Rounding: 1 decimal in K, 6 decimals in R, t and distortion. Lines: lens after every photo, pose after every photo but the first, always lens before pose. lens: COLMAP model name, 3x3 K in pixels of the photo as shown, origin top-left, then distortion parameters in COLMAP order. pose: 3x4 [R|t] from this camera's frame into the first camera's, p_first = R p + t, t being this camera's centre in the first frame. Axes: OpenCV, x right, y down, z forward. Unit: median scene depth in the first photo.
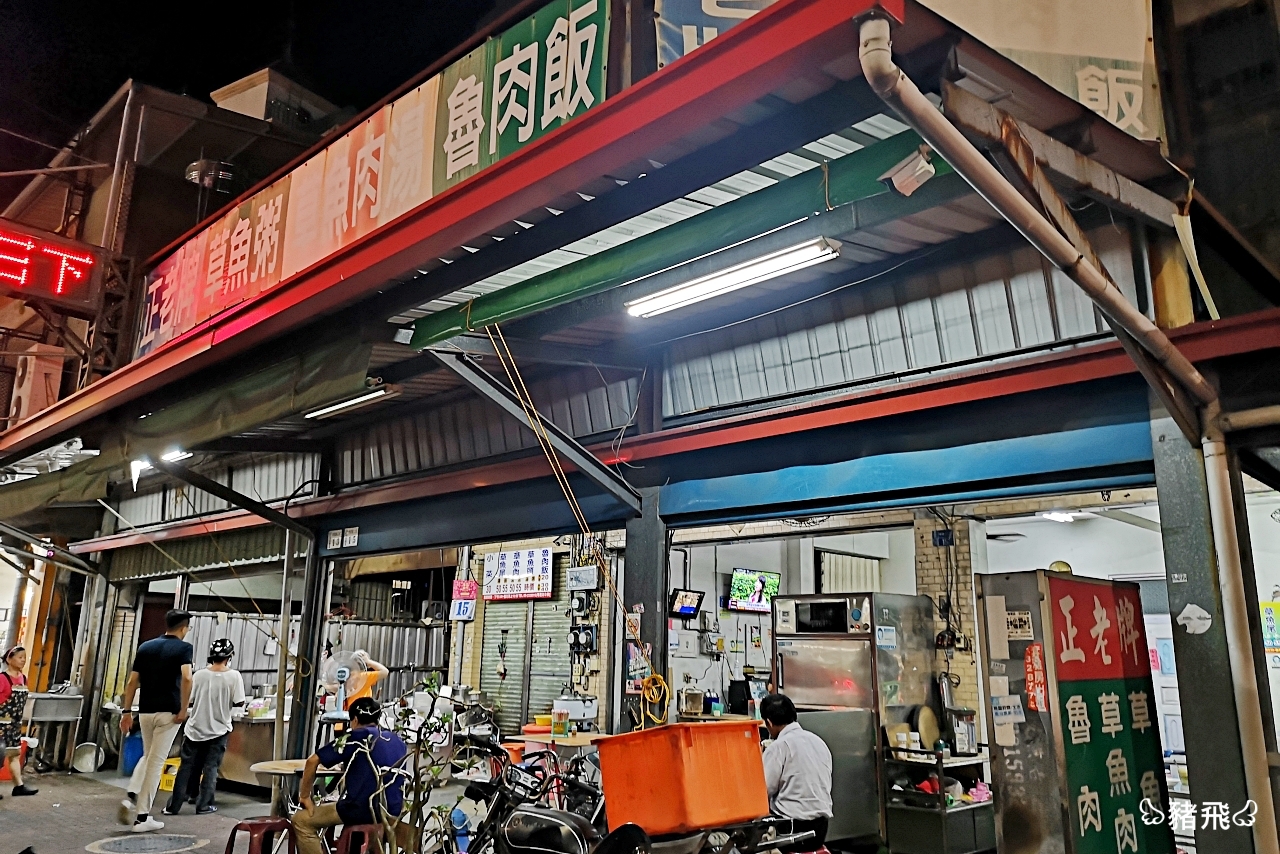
lens RADIAL K [[993.0, 0, 671.5], [0, 993.0, 457.1], [0, 0, 1]] dist [0.027963, 0.002339]
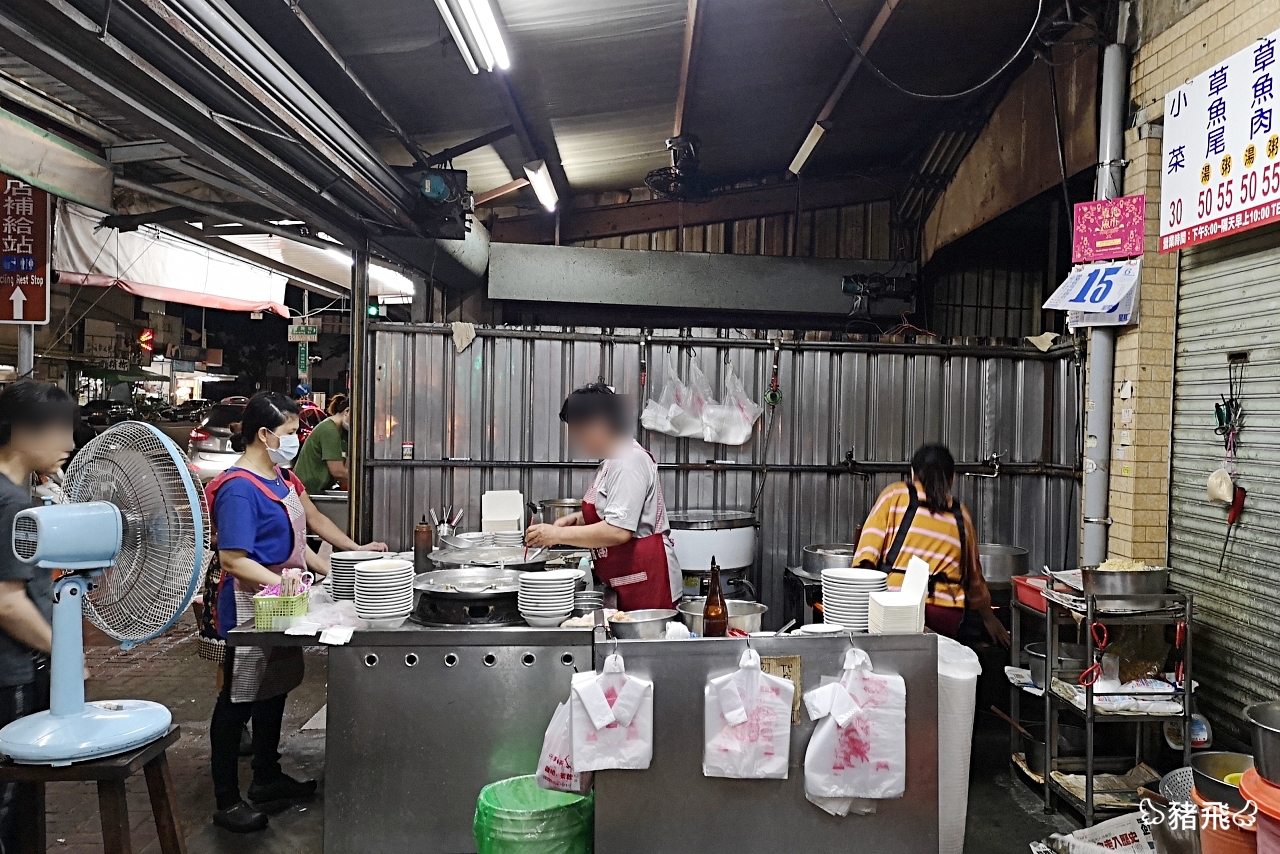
lens RADIAL K [[1138.0, 0, 640.0], [0, 1138.0, 427.0], [0, 0, 1]] dist [0.001531, 0.003188]
pose [[0.693766, 0.010467, -0.720124, -0.054989], [0.130849, 0.981421, 0.140324, 0.128088], [0.708214, -0.191579, 0.679507, 0.662116]]
